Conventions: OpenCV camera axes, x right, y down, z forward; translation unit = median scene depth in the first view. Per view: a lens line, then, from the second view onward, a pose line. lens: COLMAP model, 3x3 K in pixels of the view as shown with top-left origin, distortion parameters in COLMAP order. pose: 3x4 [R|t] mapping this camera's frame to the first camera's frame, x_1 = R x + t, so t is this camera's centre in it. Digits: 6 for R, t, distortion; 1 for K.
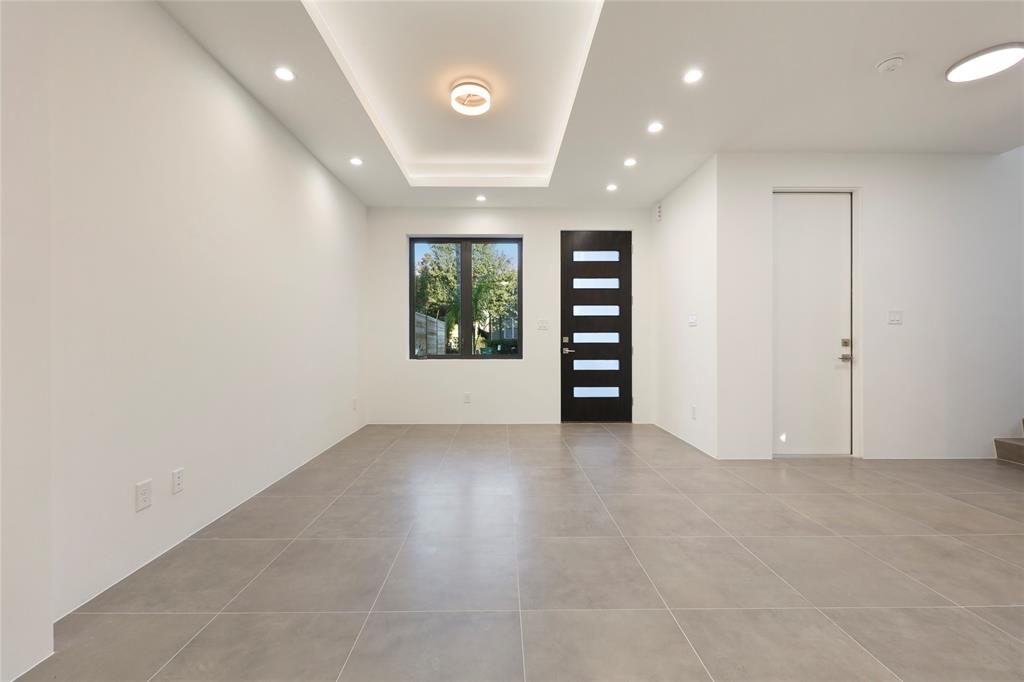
lens RADIAL K [[405.6, 0, 512.0], [0, 405.6, 341.0], [0, 0, 1]] dist [0.000340, -0.000128]
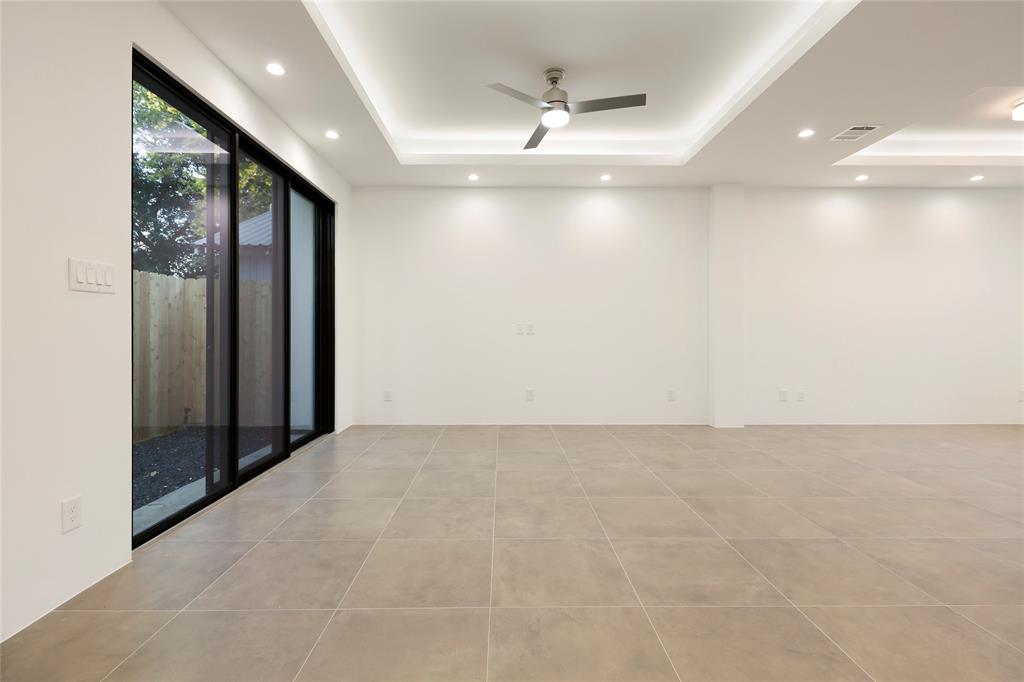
lens RADIAL K [[469.9, 0, 506.3], [0, 469.9, 331.3], [0, 0, 1]] dist [0.009888, -0.000272]
pose [[0.002311, 0.001355, -0.999996, 0.695129], [-0.002310, 0.999996, 0.001350, -0.001284], [0.999995, 0.002307, 0.002314, -0.243818]]
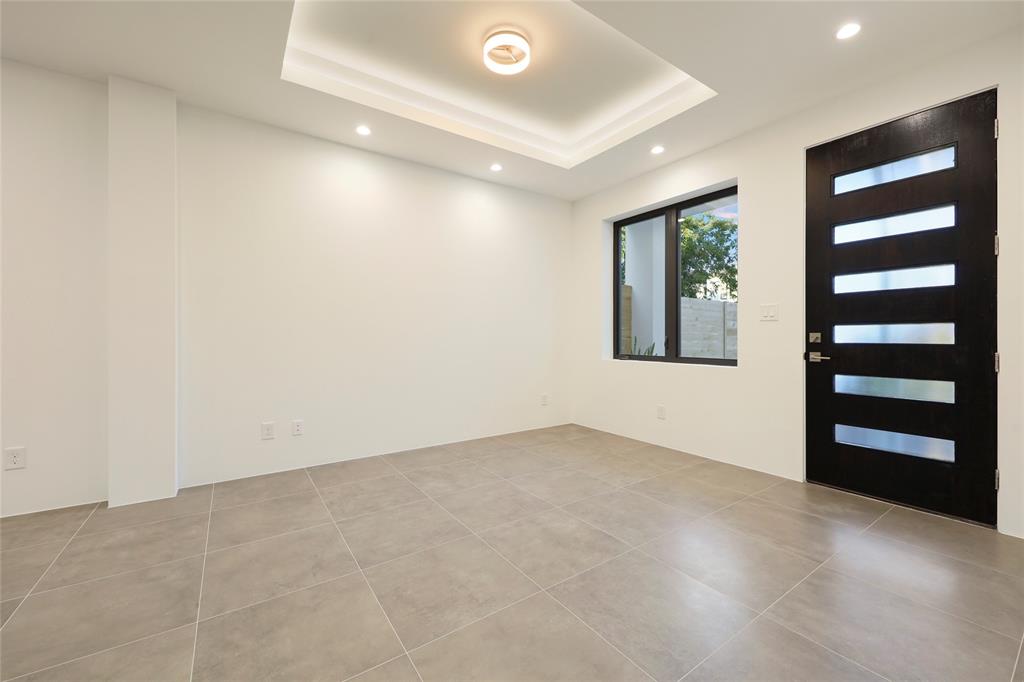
lens RADIAL K [[405.3, 0, 509.0], [0, 405.3, 337.3], [0, 0, 1]] dist [0.001697, -0.000488]
pose [[0.553405, 0.001645, -0.832911, 0.369334], [-0.003277, 0.999995, -0.000202, -0.002071], [0.832906, 0.002841, 0.553408, 0.327460]]
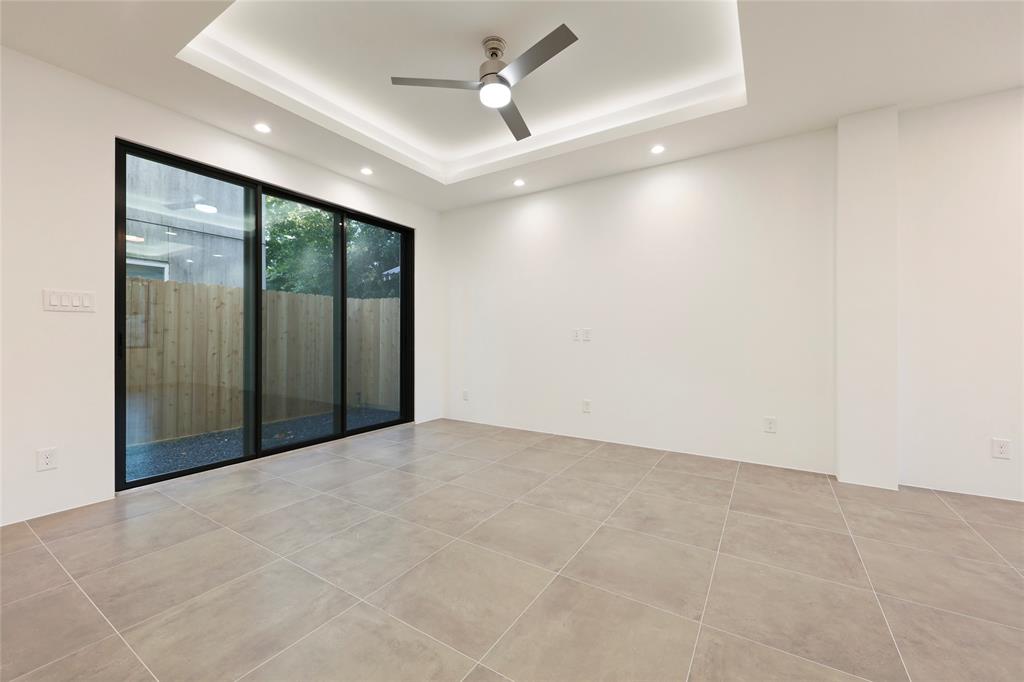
lens RADIAL K [[405.3, 0, 509.0], [0, 405.3, 337.3], [0, 0, 1]] dist [0.001697, -0.000488]
pose [[-0.543468, 0.002626, -0.839426, 0.438837], [-0.001302, 0.999991, 0.003971, -0.003618], [0.839429, 0.003251, -0.543460, 0.120602]]
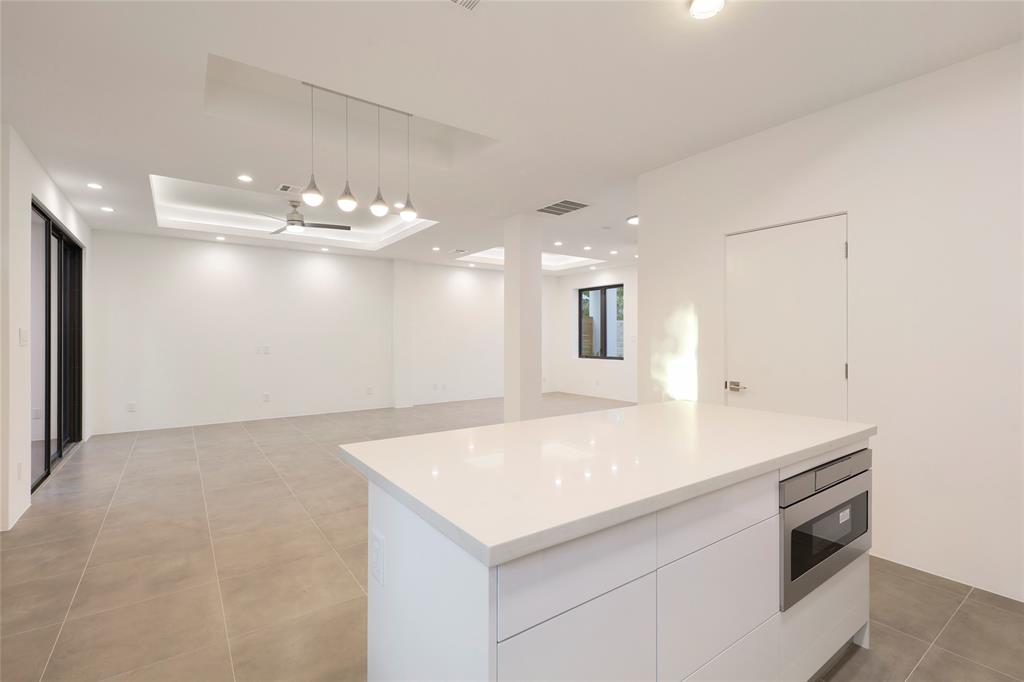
lens RADIAL K [[461.1, 0, 525.4], [0, 461.1, 338.2], [0, 0, 1]] dist [0.001822, 0.000281]
pose [[0.596928, 0.003348, -0.802288, 1.249669], [-0.002940, 0.999994, 0.001985, -0.044780], [0.802289, 0.001174, 0.596934, -0.392992]]
